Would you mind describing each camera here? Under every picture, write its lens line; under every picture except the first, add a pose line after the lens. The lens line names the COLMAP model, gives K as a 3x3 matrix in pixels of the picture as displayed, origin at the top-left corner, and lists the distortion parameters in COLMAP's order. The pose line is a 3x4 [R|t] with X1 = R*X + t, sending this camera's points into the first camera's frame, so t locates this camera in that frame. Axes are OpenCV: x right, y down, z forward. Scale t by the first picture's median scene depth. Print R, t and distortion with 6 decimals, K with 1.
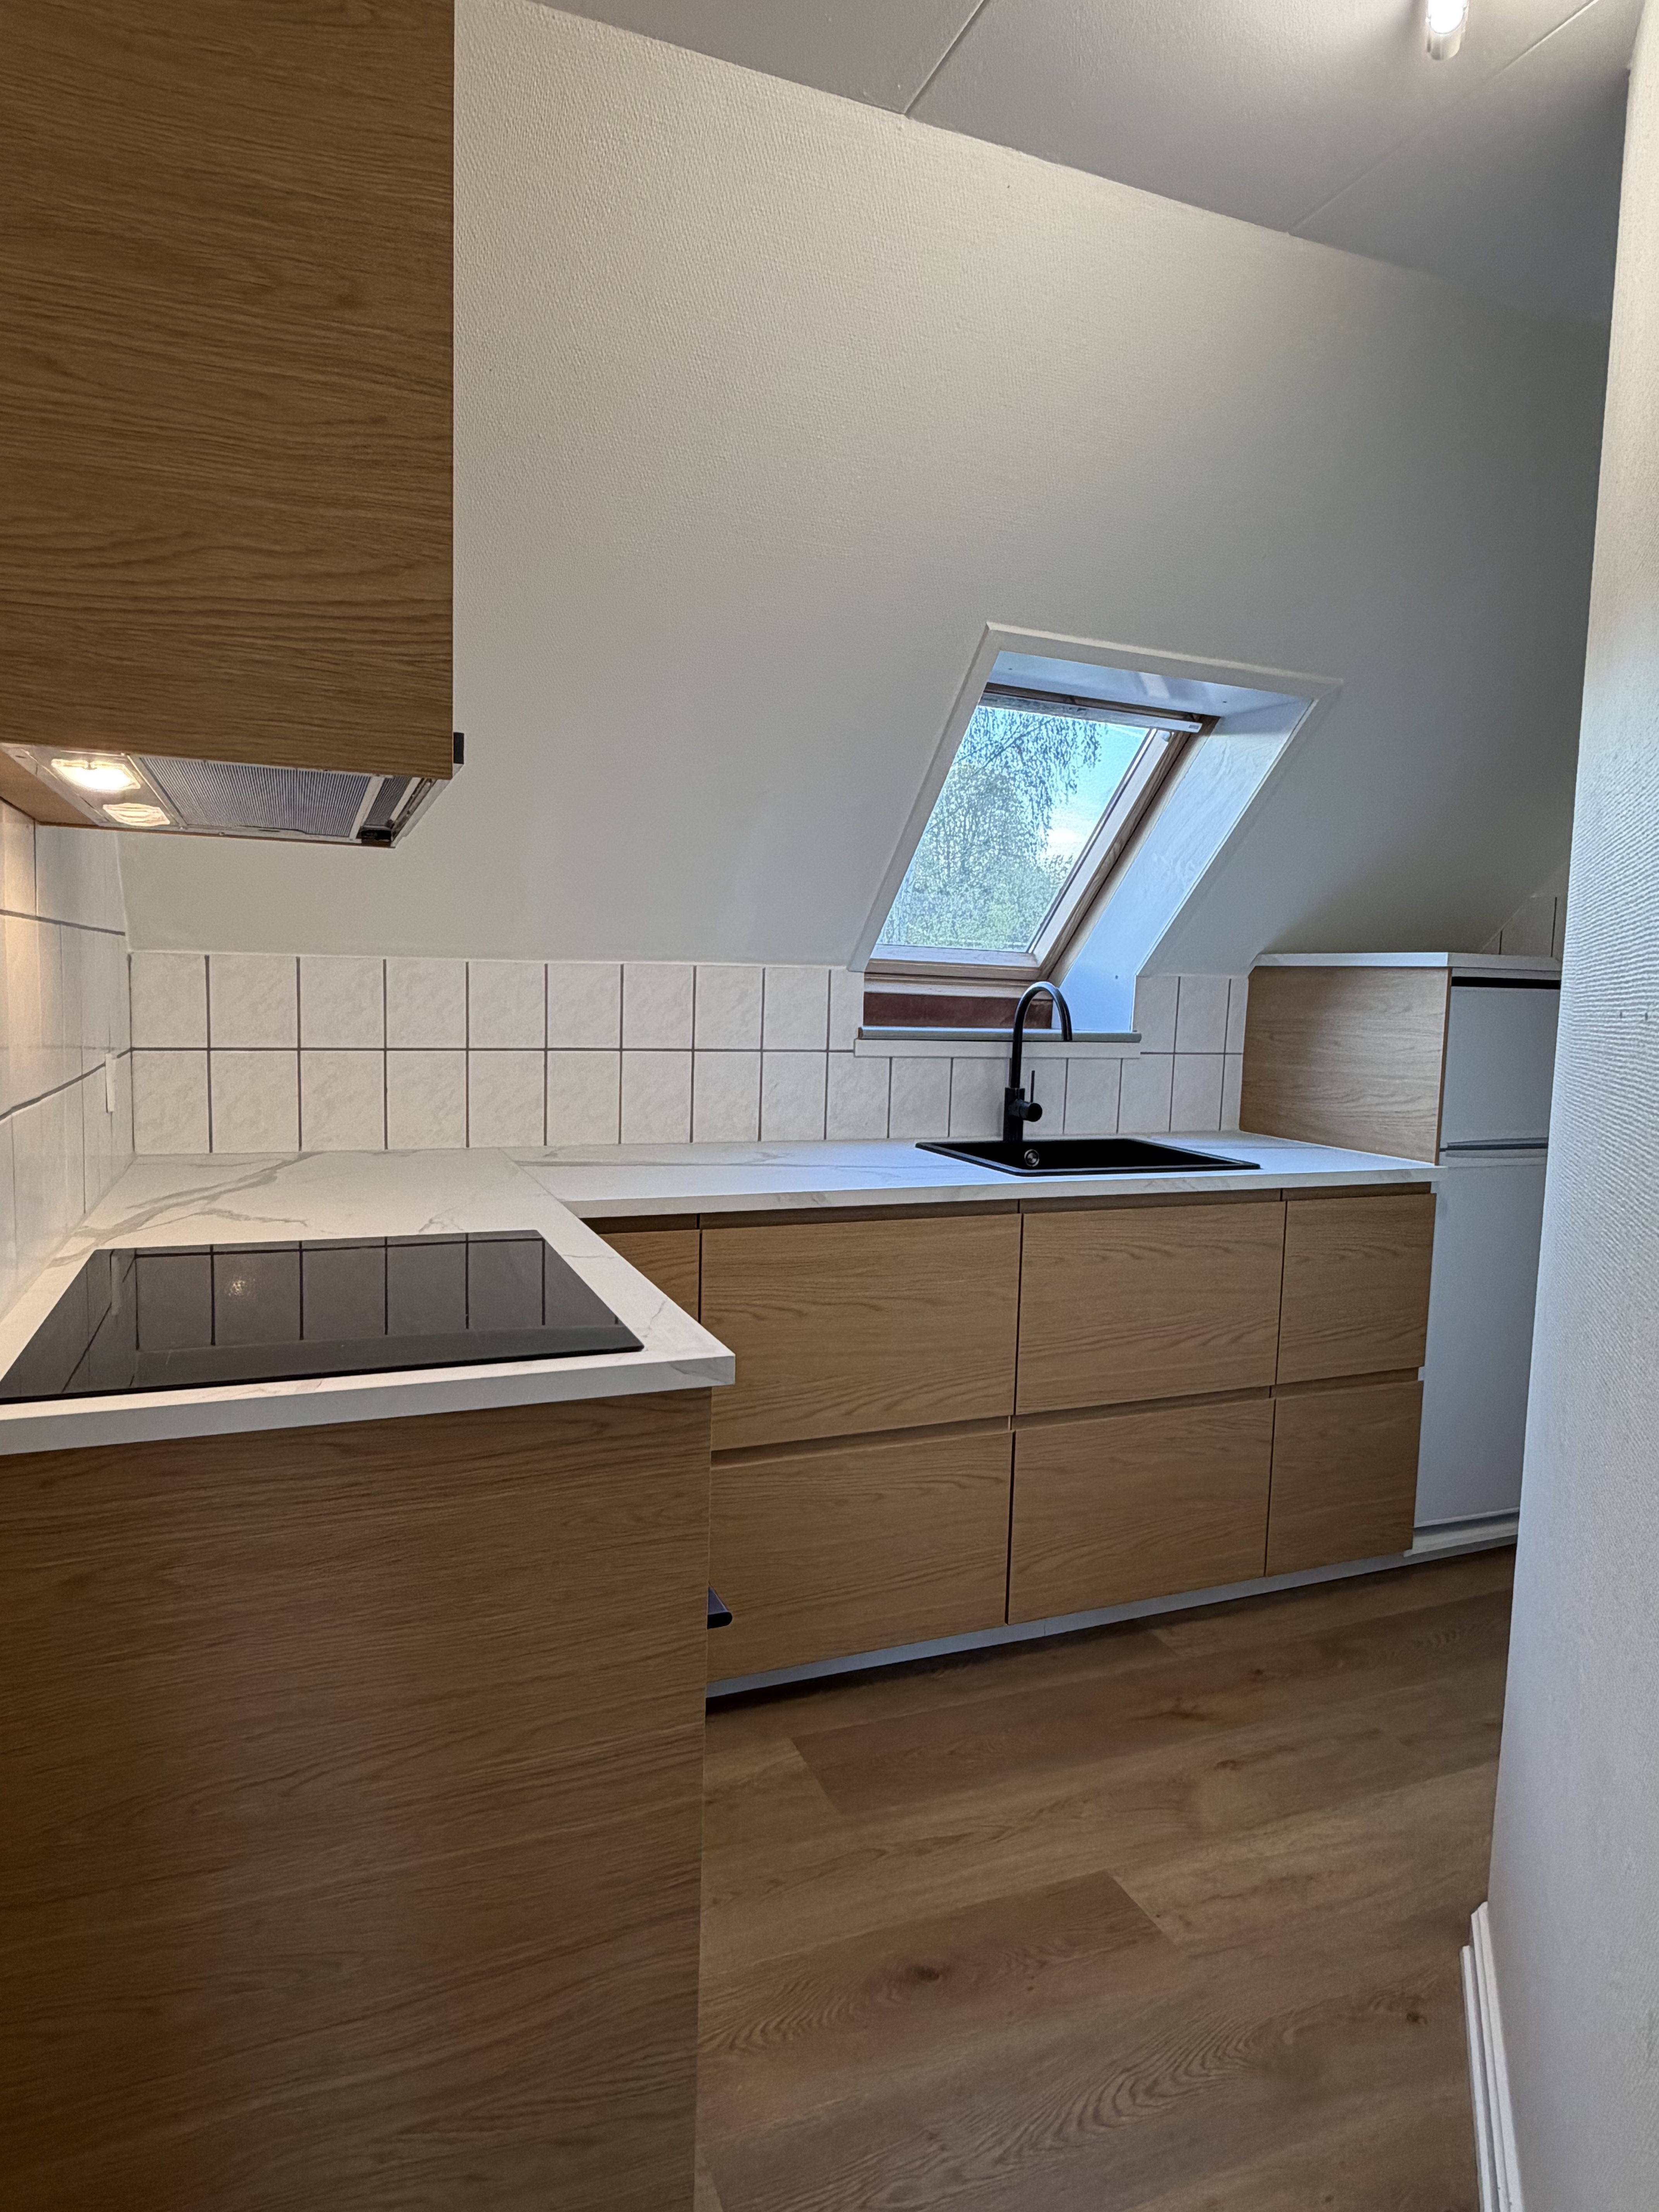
lens RADIAL K [[1280.1, 0, 829.9], [0, 1280.1, 1099.1], [0, 0, 1]] dist [-0.009428, 0.000285]
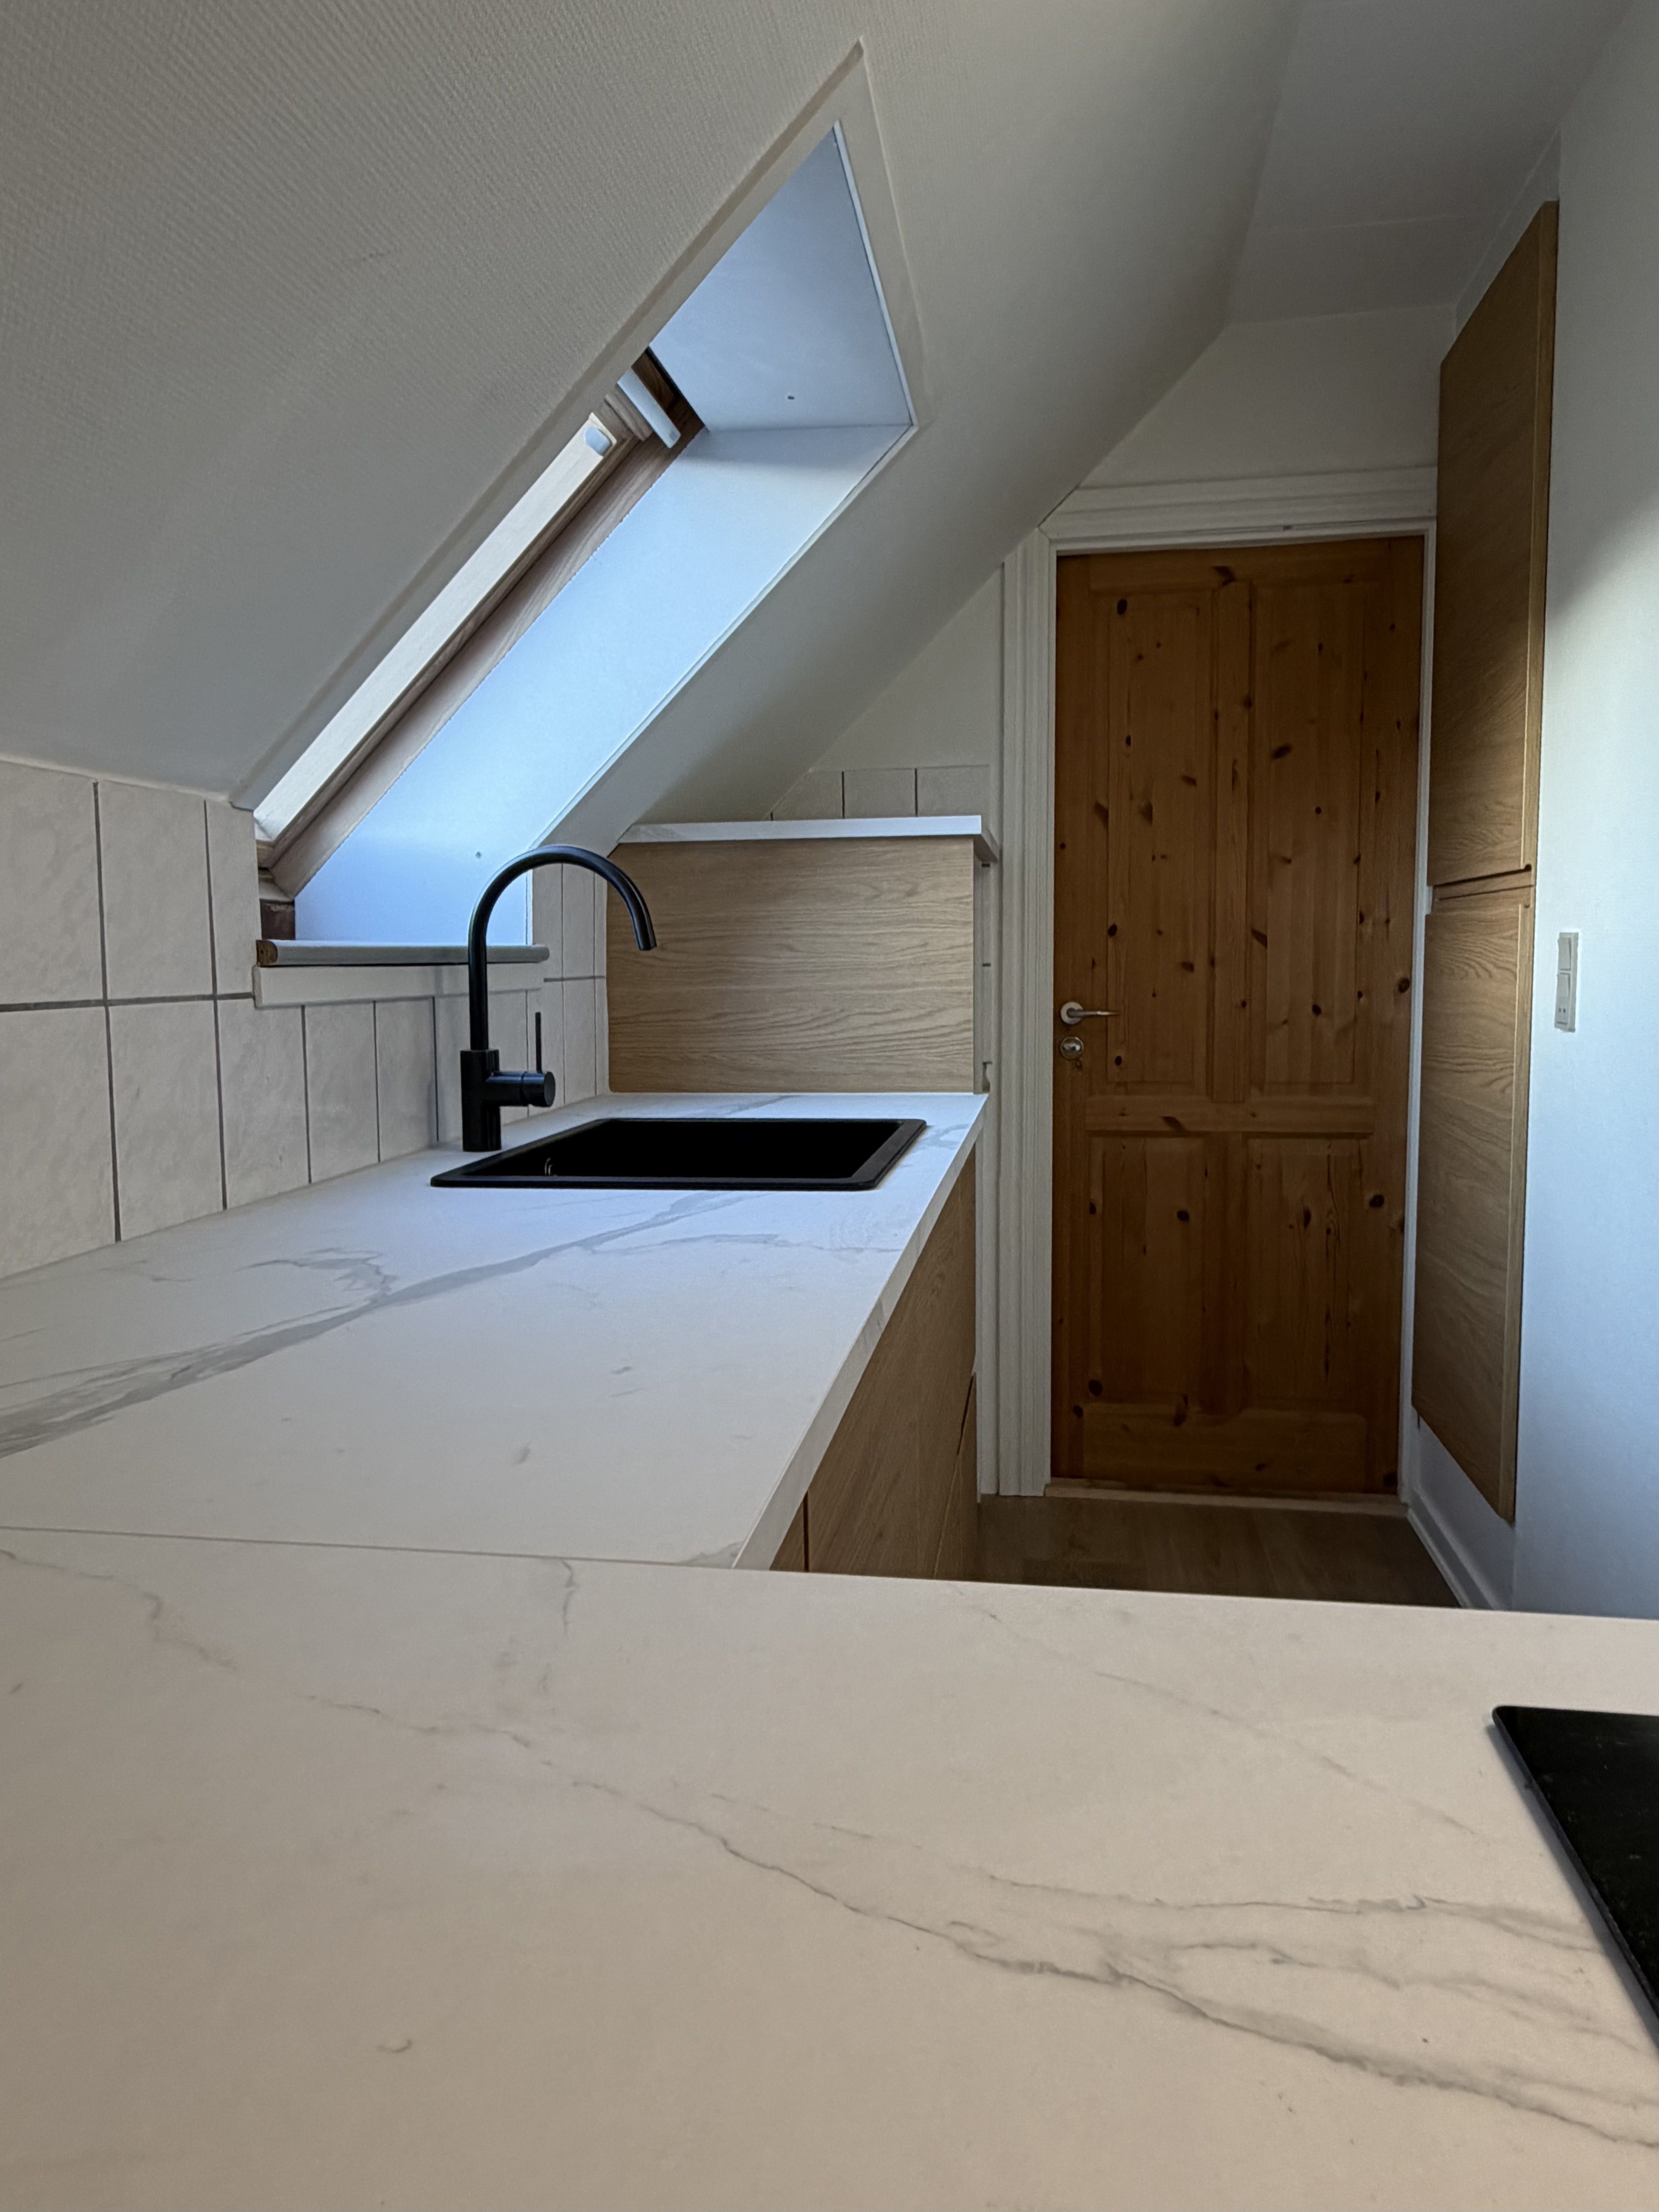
lens RADIAL K [[1450.8, 0, 835.5], [0, 1450.8, 1101.0], [0, 0, 1]] dist [0.004518, -0.000519]
pose [[0.517969, -0.120104, 0.846926, -0.317420], [0.105463, 0.991507, 0.076107, -0.019673], [-0.848873, 0.049898, 0.526236, 0.612187]]
